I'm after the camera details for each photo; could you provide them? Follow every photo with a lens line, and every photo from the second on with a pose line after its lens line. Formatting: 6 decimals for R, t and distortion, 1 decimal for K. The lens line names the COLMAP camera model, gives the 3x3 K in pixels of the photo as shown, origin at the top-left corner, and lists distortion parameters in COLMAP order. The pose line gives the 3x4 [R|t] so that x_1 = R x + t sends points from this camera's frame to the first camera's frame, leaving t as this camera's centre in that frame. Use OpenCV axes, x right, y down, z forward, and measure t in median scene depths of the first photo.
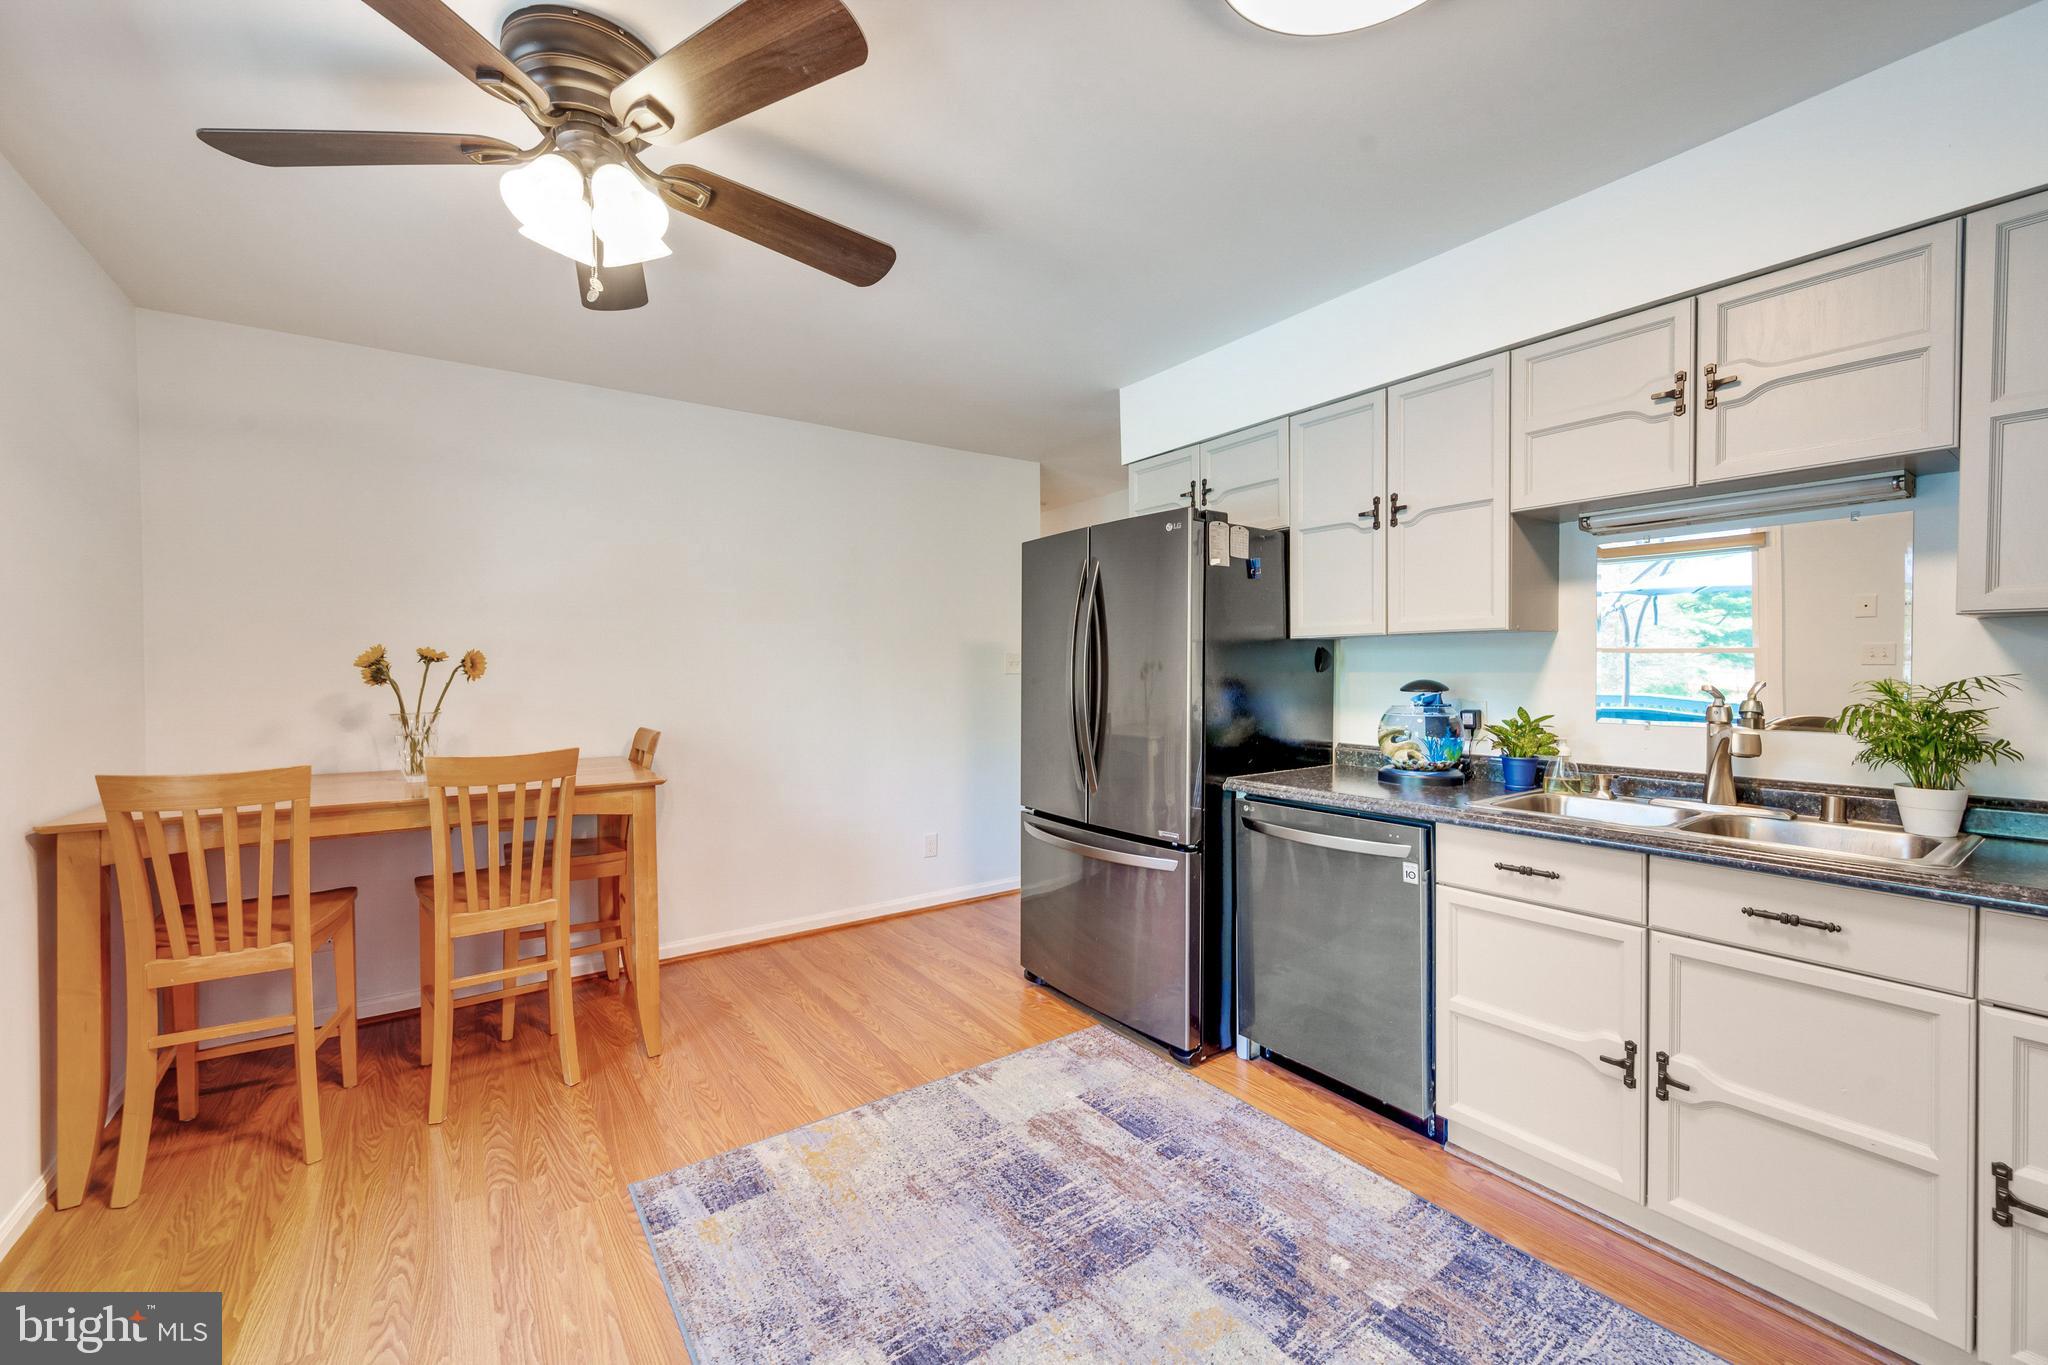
lens RADIAL K [[812.1, 0, 1029.5], [0, 812.1, 676.0], [0, 0, 1]] dist [0.001088, 0.000205]
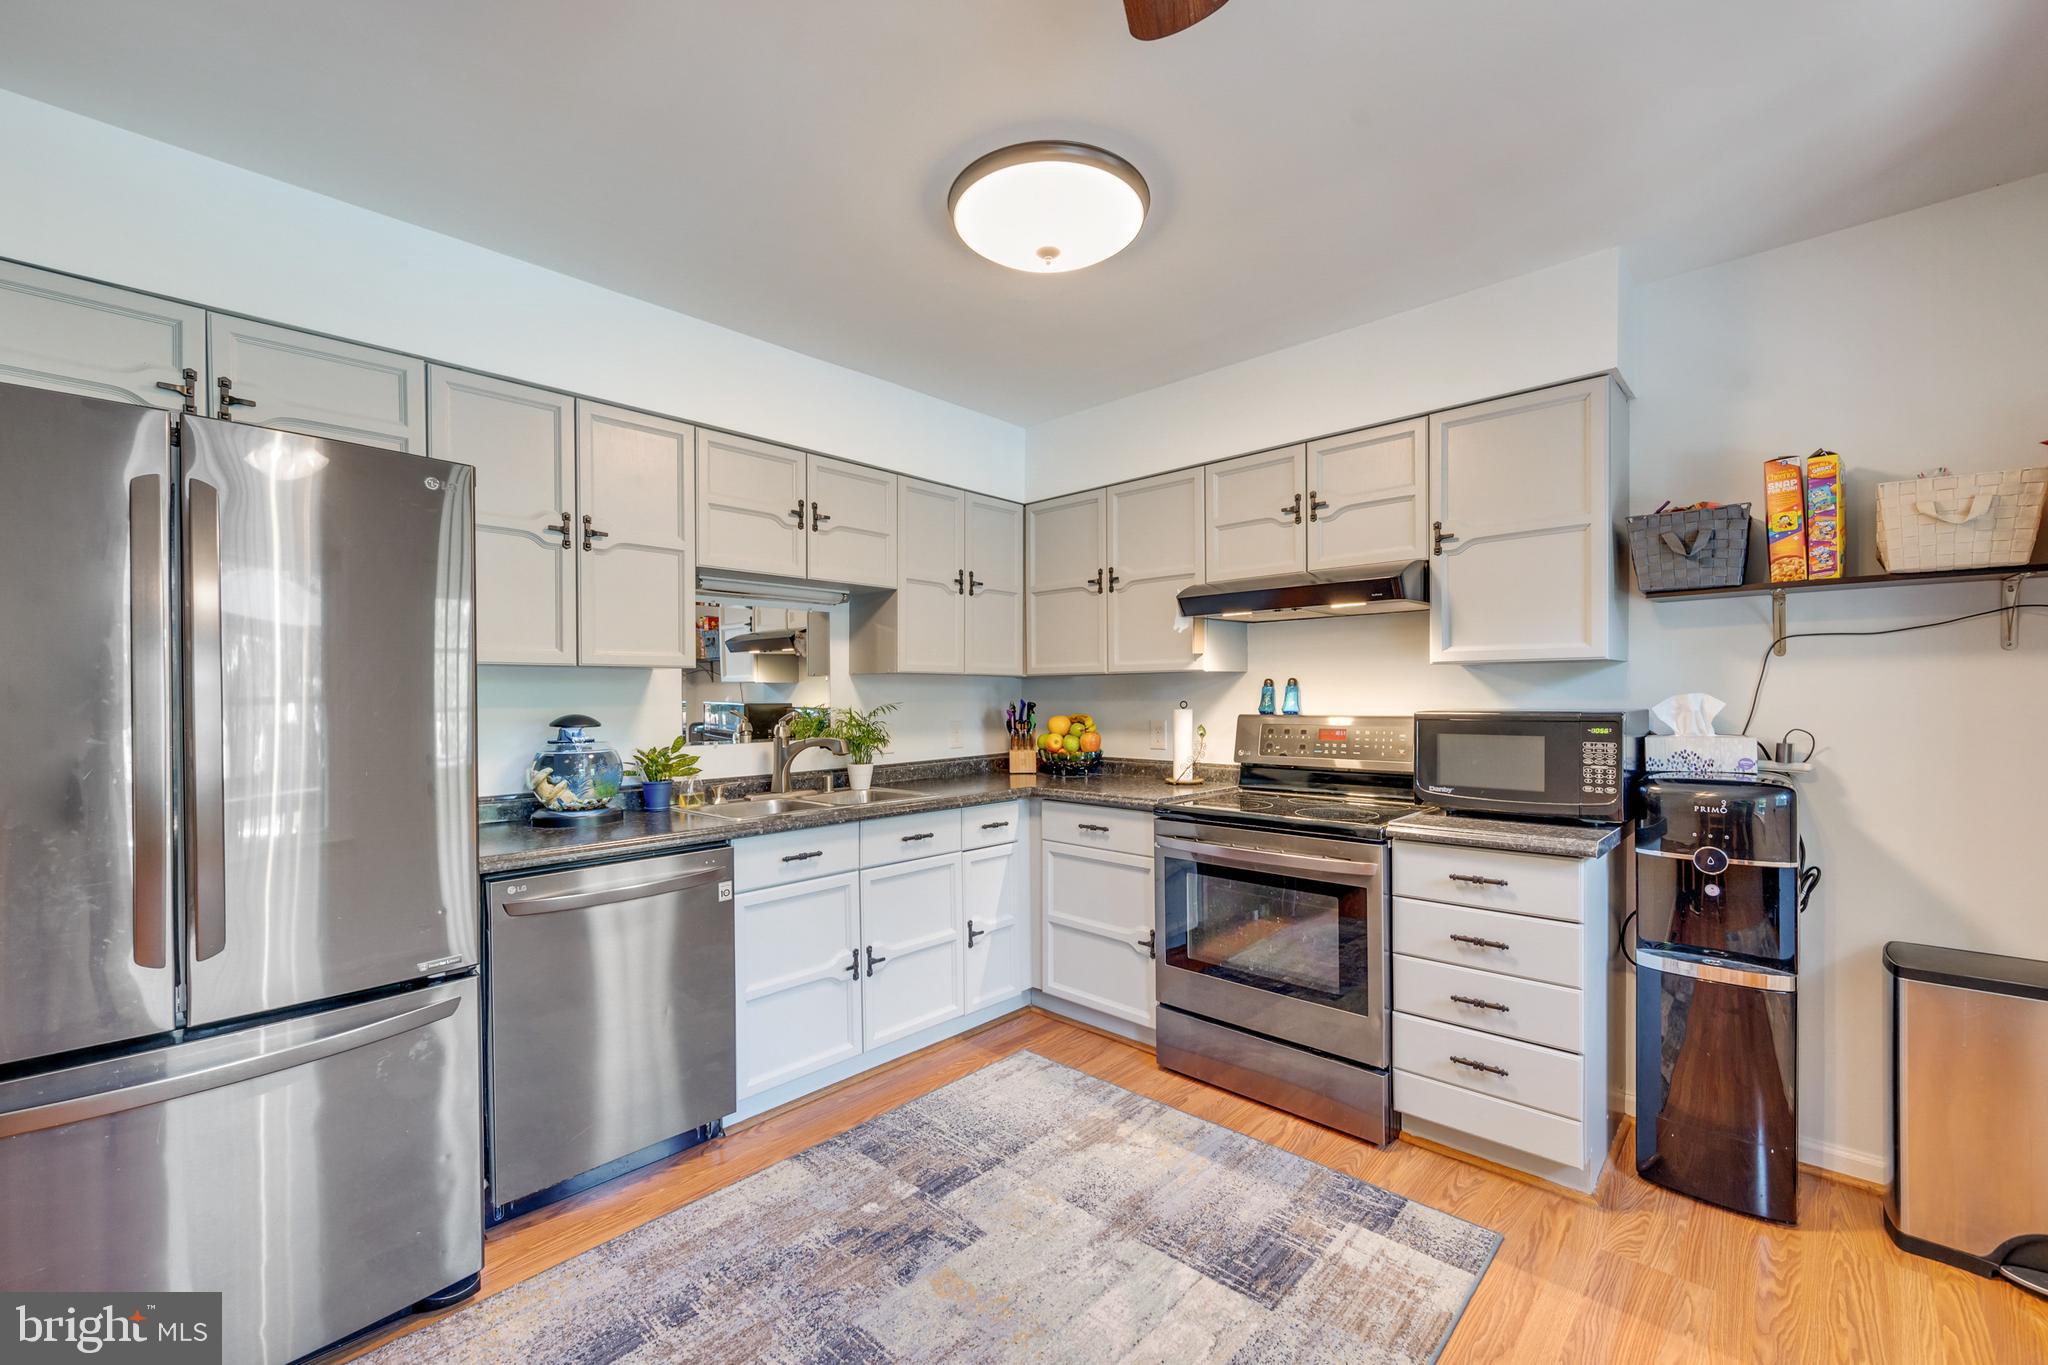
lens RADIAL K [[812.1, 0, 1030.8], [0, 812.1, 695.9], [0, 0, 1]] dist [0.001088, 0.000205]
pose [[-0.188620, 0.008454, 0.982014, -0.769048], [0.020572, 0.999778, -0.004656, -0.002299], [-0.981835, 0.019324, -0.188752, 0.926668]]
